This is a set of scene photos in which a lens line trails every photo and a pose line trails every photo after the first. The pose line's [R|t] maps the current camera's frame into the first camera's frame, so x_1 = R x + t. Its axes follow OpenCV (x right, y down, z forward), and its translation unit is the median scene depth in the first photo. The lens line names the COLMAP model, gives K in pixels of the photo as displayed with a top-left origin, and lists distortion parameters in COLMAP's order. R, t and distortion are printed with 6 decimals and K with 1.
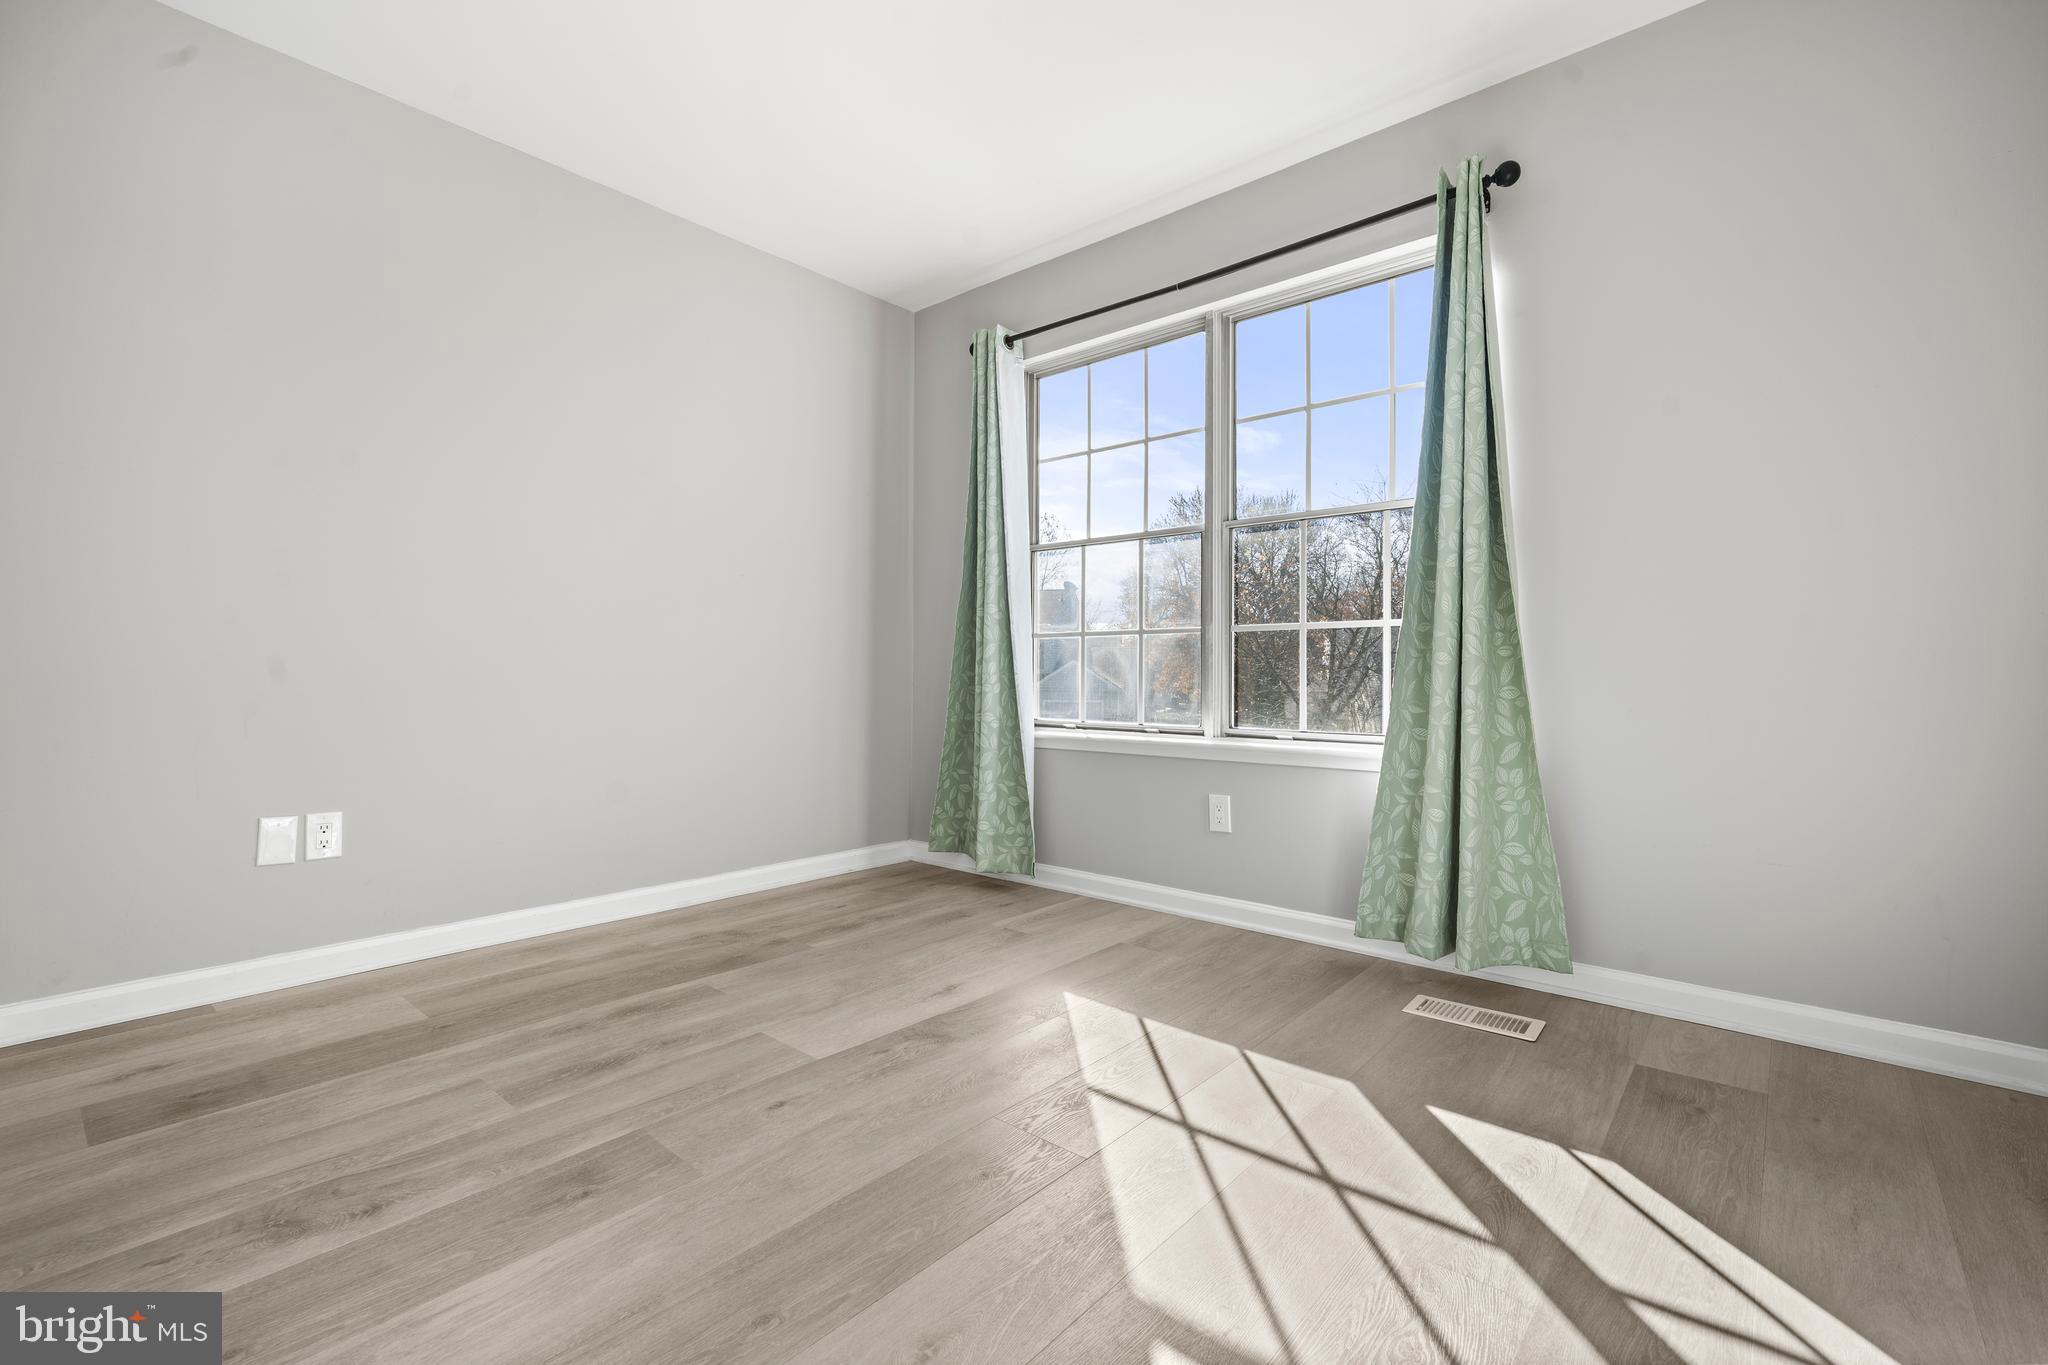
lens RADIAL K [[865.7, 0, 1027.6], [0, 865.7, 695.6], [0, 0, 1]] dist [0.000673, 0.000078]
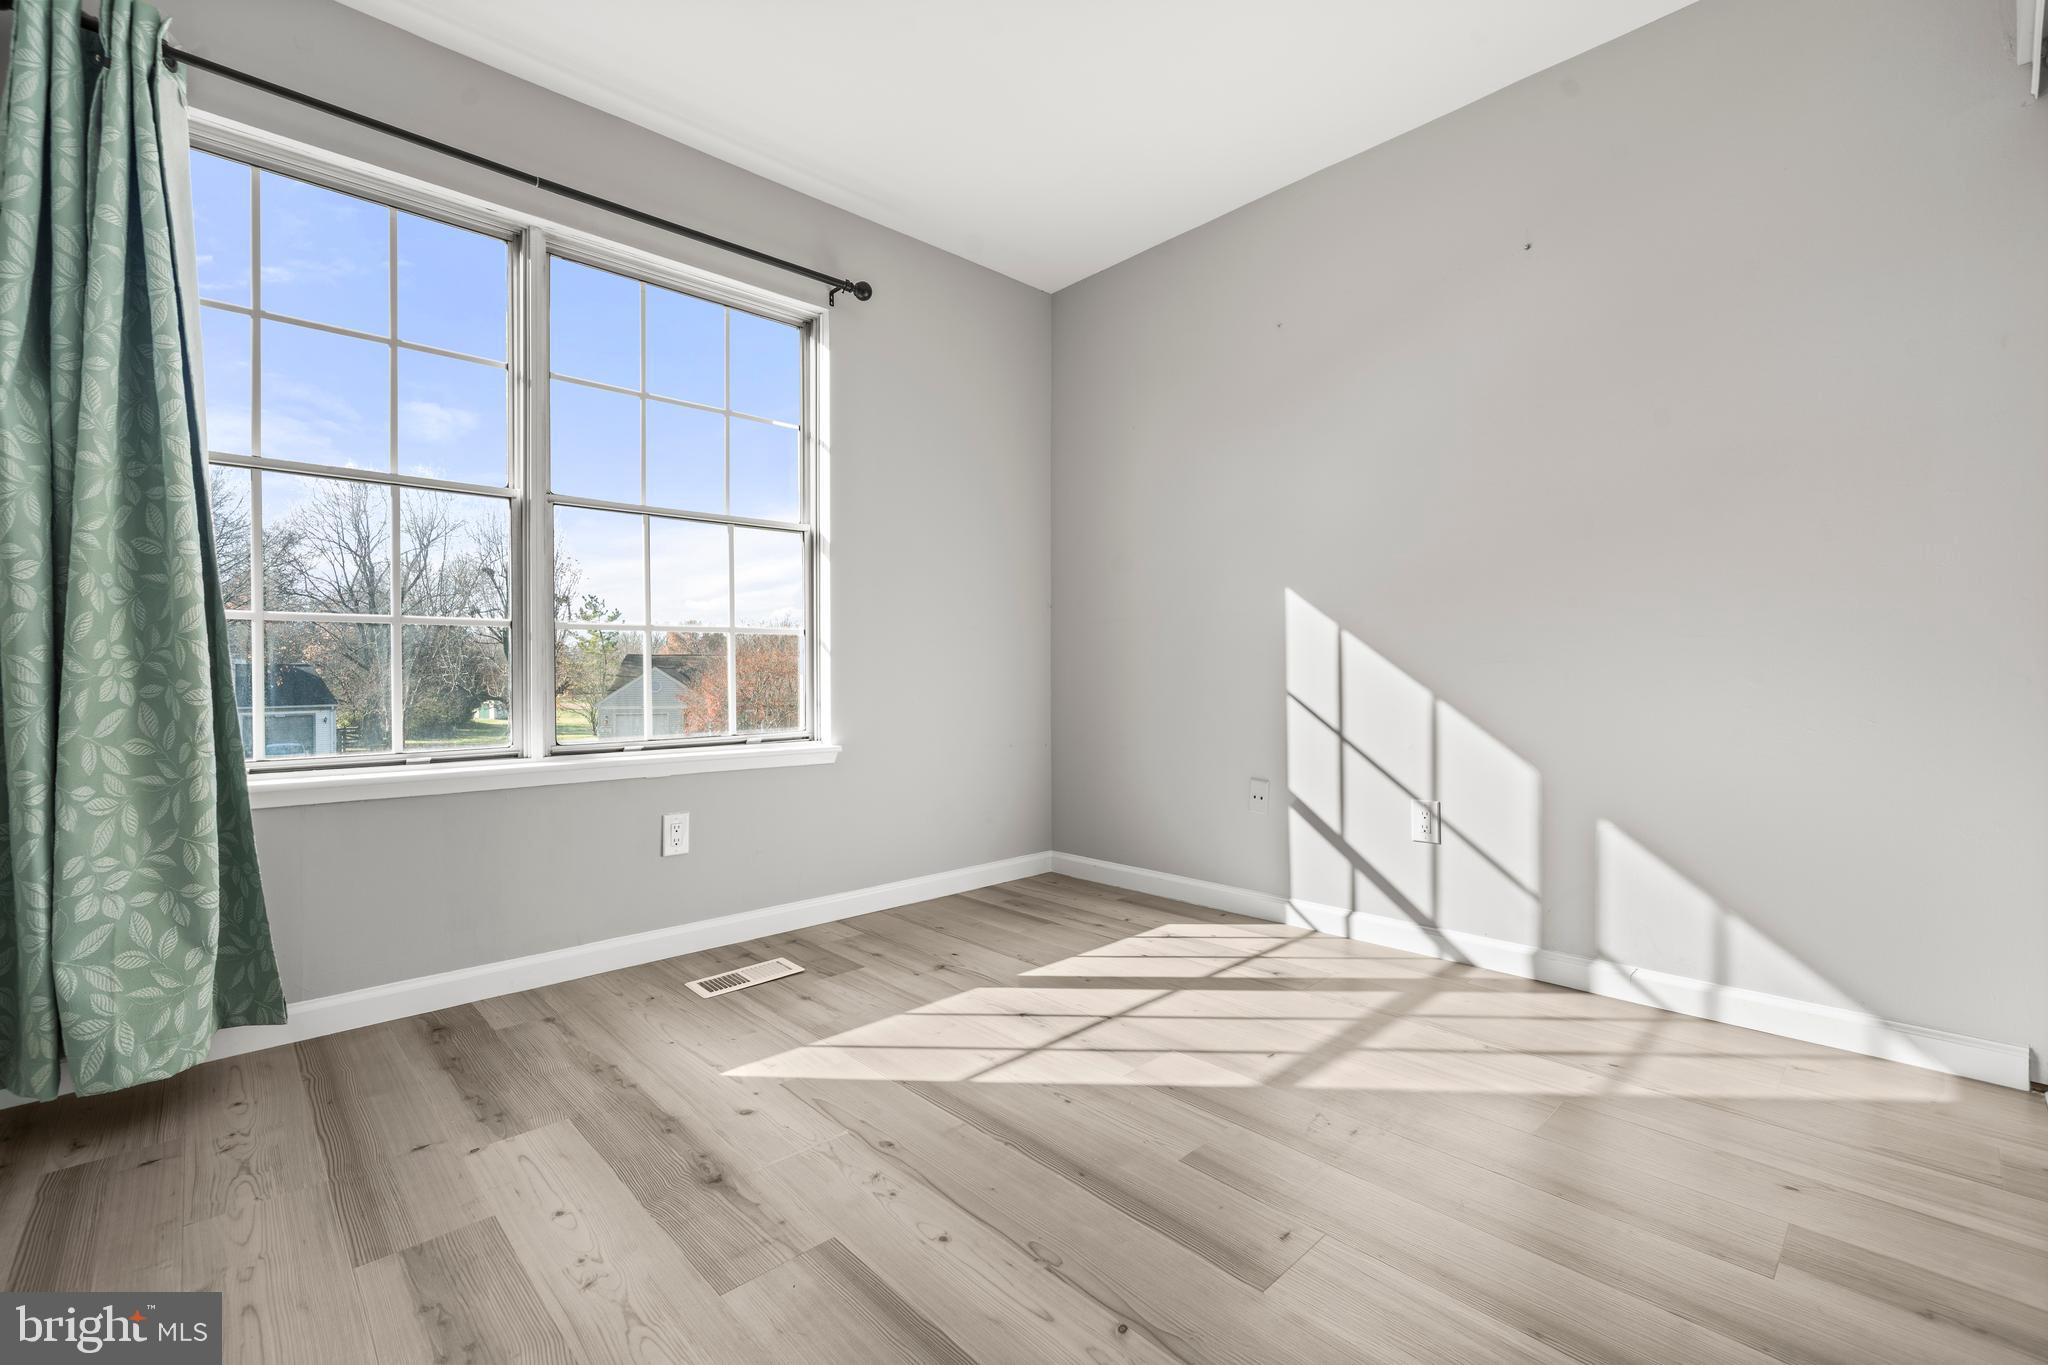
lens RADIAL K [[884.1, 0, 1024.0], [0, 884.1, 682.5], [0, 0, 1]] dist [0.000446, -0.000024]
pose [[0.090092, -0.006985, 0.995909, -0.654357], [0.030729, 0.999519, 0.004231, -0.013640], [-0.995459, 0.030223, 0.090263, 0.556907]]
